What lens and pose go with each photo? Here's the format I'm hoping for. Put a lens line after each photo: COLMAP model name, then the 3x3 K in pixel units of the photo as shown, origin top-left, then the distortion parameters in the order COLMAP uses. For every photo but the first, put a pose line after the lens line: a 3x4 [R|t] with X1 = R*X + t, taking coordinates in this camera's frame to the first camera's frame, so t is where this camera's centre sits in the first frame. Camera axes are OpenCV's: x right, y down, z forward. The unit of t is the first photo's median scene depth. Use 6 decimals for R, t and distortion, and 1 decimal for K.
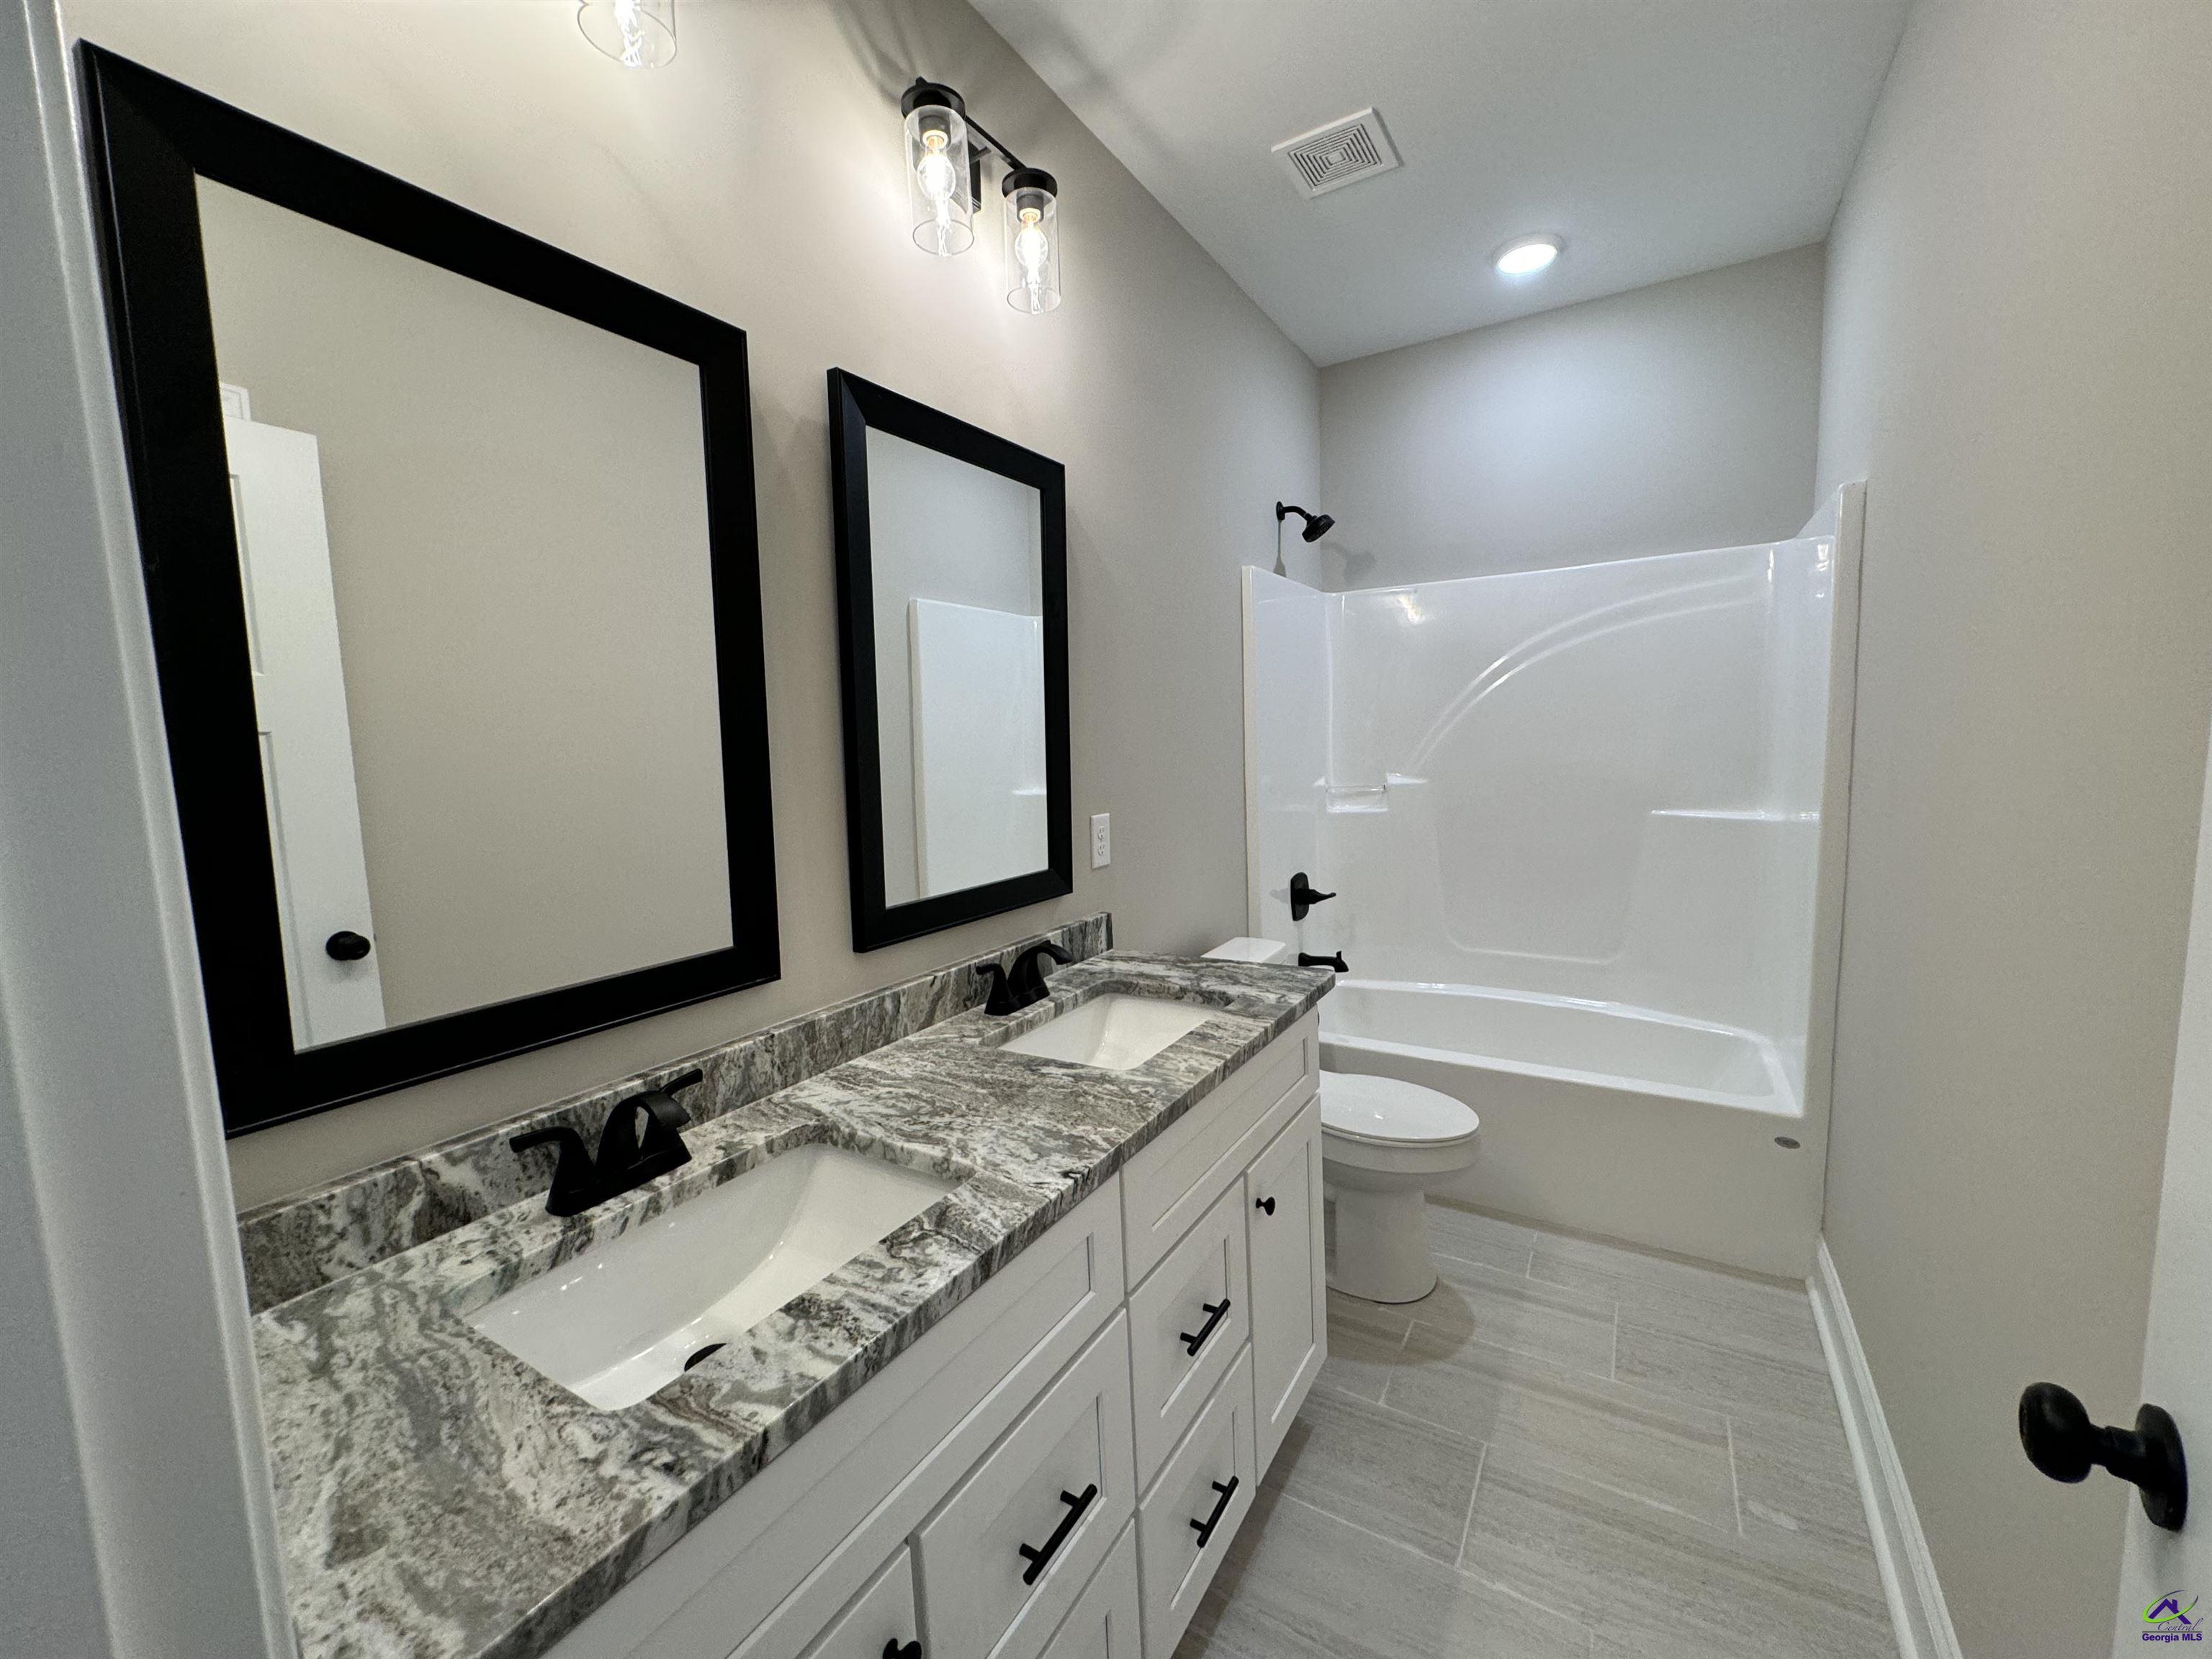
lens RADIAL K [[879.4, 0, 1116.9], [0, 879.4, 824.7], [0, 0, 1]] dist [-0.001945, 0.000387]
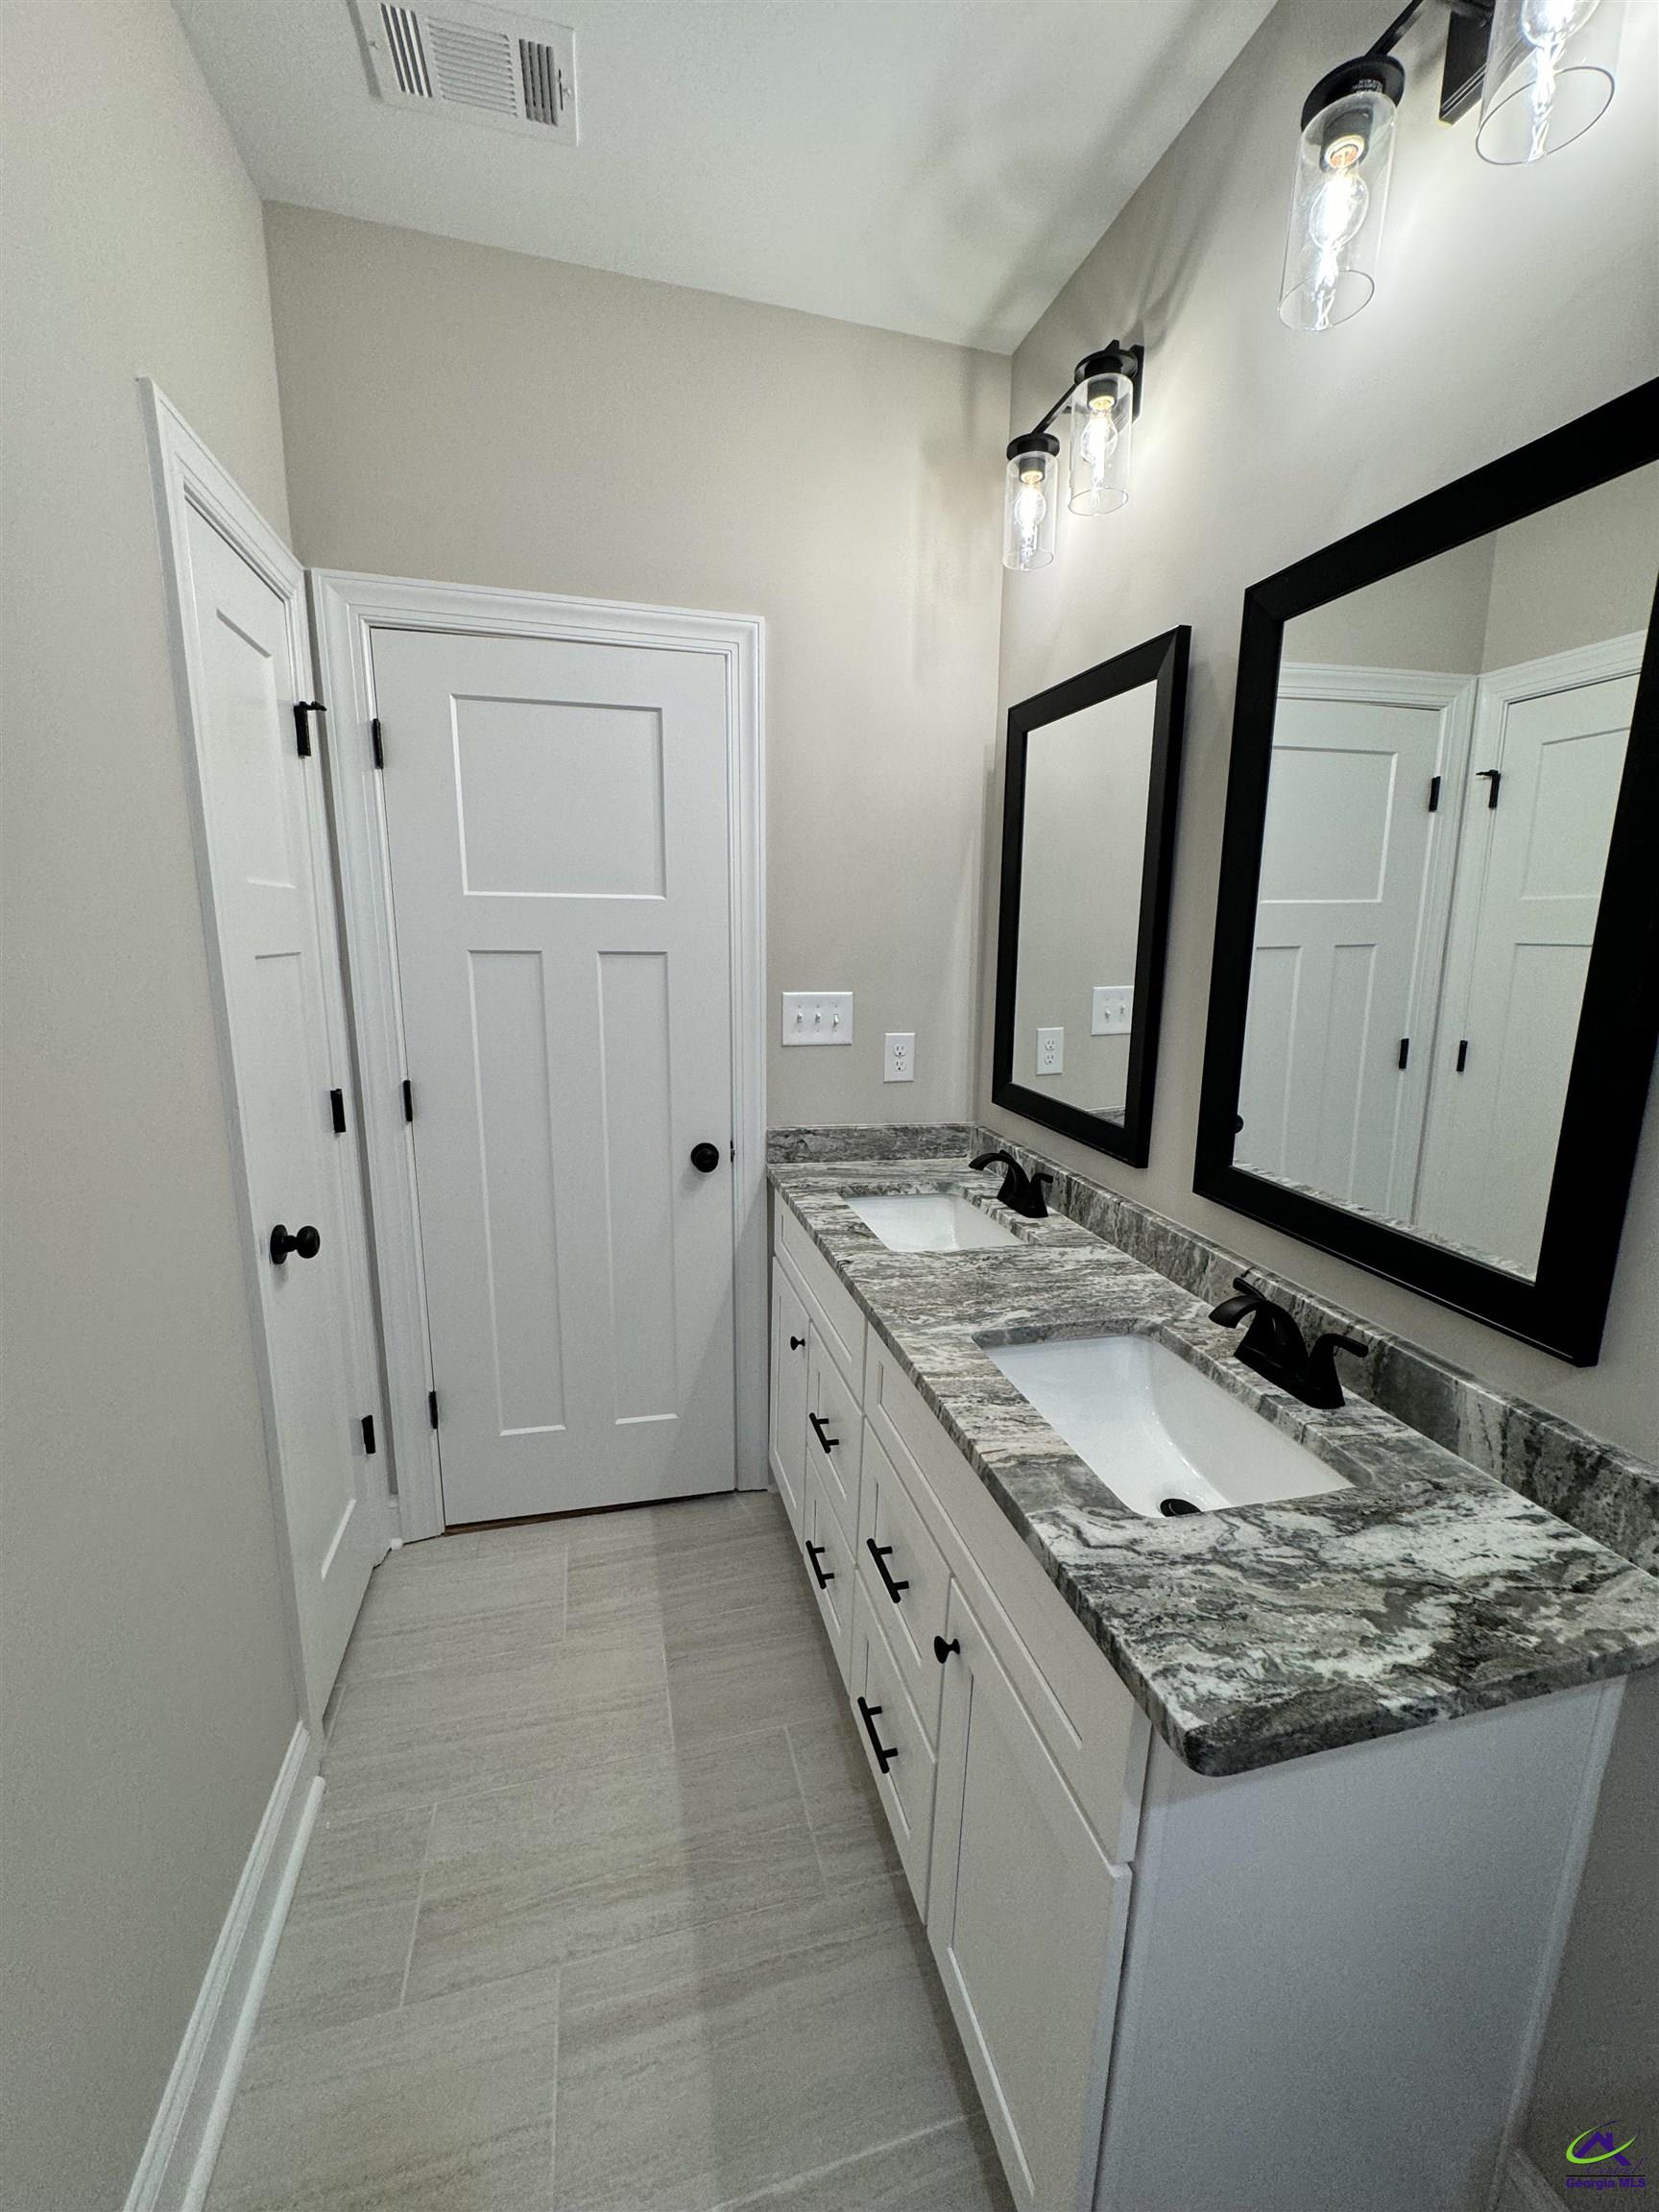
lens RADIAL K [[879.4, 0, 827.9], [0, 879.4, 1109.2], [0, 0, 1]] dist [-0.001945, 0.000387]
pose [[-0.691236, 0.164973, -0.703546, 0.779724], [-0.069971, 0.953737, 0.292386, -0.236516], [0.719234, 0.251335, -0.647714, 1.477434]]
